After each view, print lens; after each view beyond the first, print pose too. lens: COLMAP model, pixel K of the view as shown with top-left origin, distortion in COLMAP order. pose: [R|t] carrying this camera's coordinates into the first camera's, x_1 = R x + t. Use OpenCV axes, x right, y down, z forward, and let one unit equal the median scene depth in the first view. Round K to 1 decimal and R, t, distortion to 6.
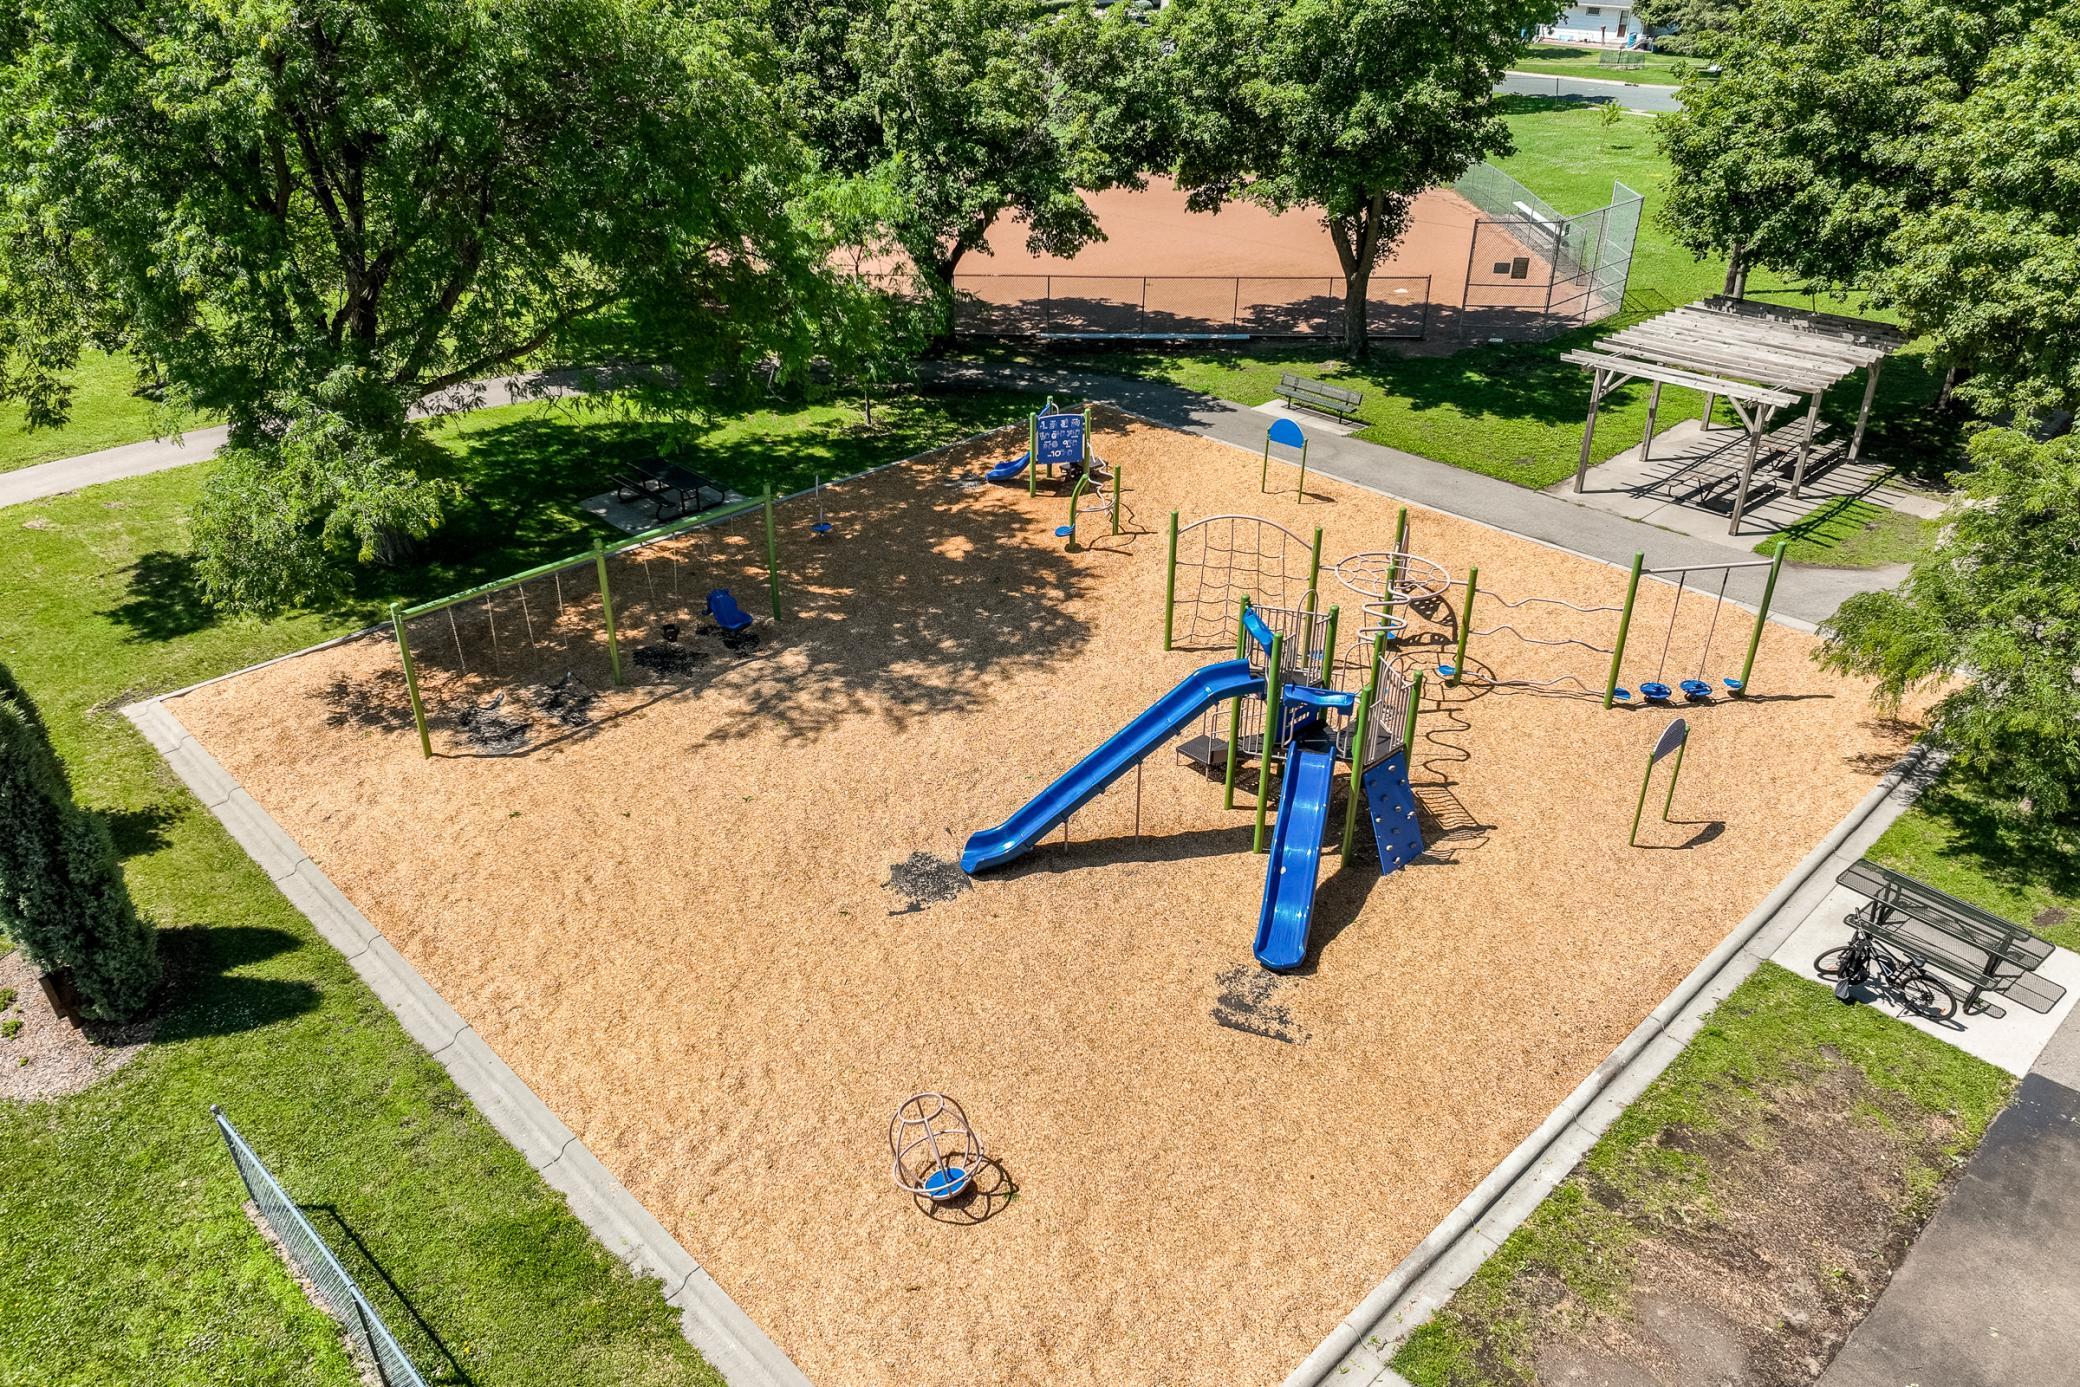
lens RADIAL K [[1507.9, 0, 1040.0], [0, 1507.9, 693.5], [0, 0, 1]] dist [0.000011, 0.001318]
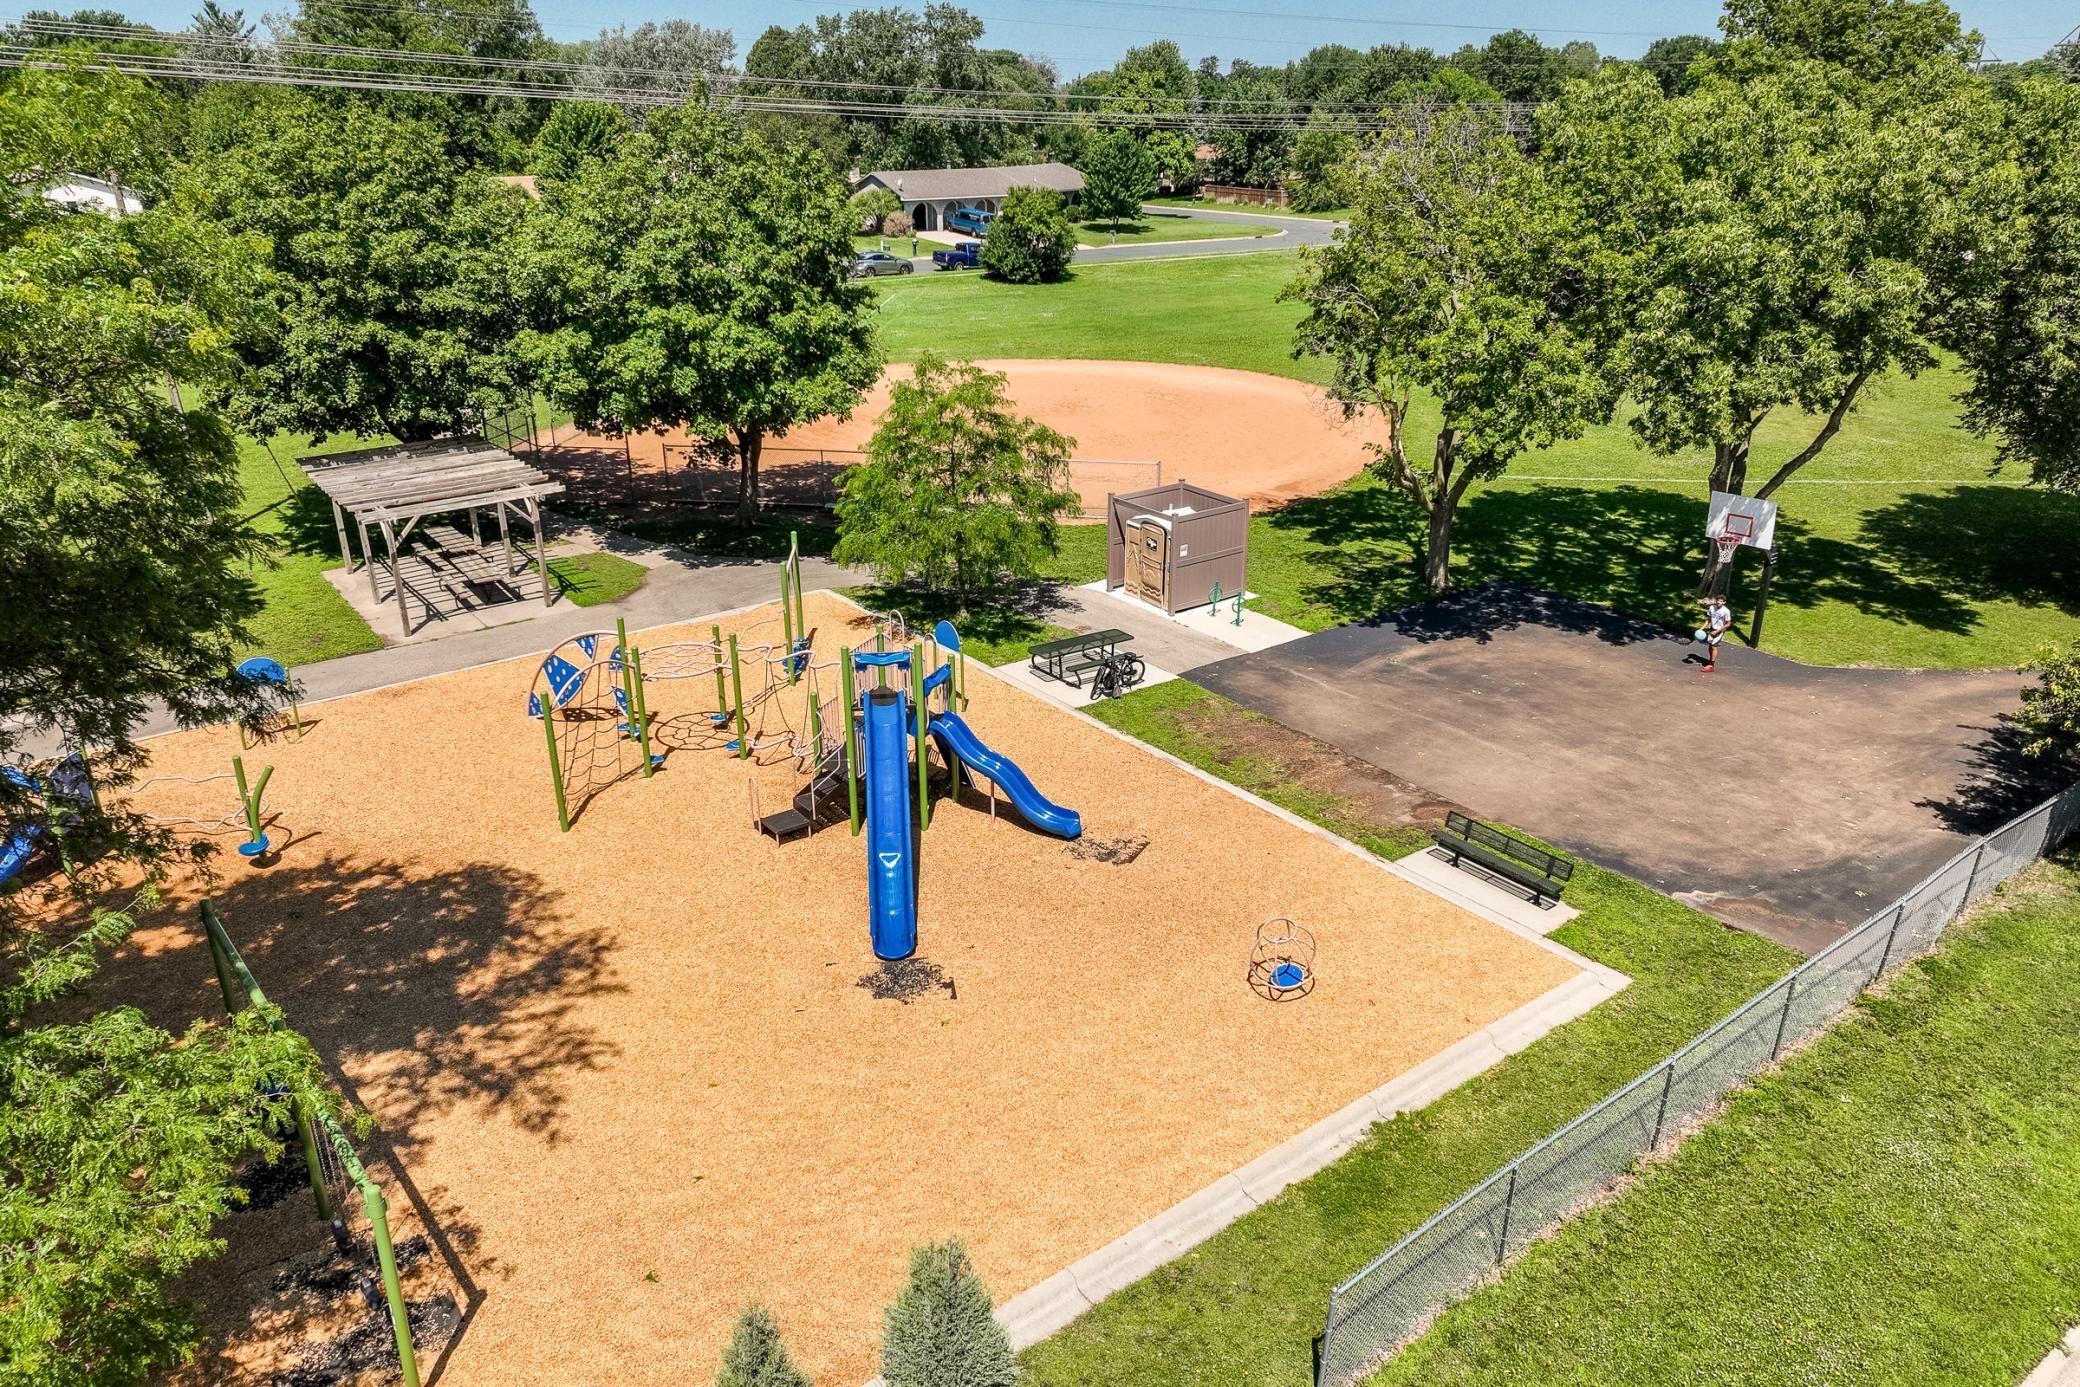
lens RADIAL K [[1507.9, 0, 1040.0], [0, 1507.9, 693.5], [0, 0, 1]] dist [0.000011, 0.001318]
pose [[0.098285, -0.363848, 0.926258, -0.799472], [0.476377, 0.834396, 0.277215, -0.240448], [-0.873730, 0.414002, 0.255338, 0.464235]]
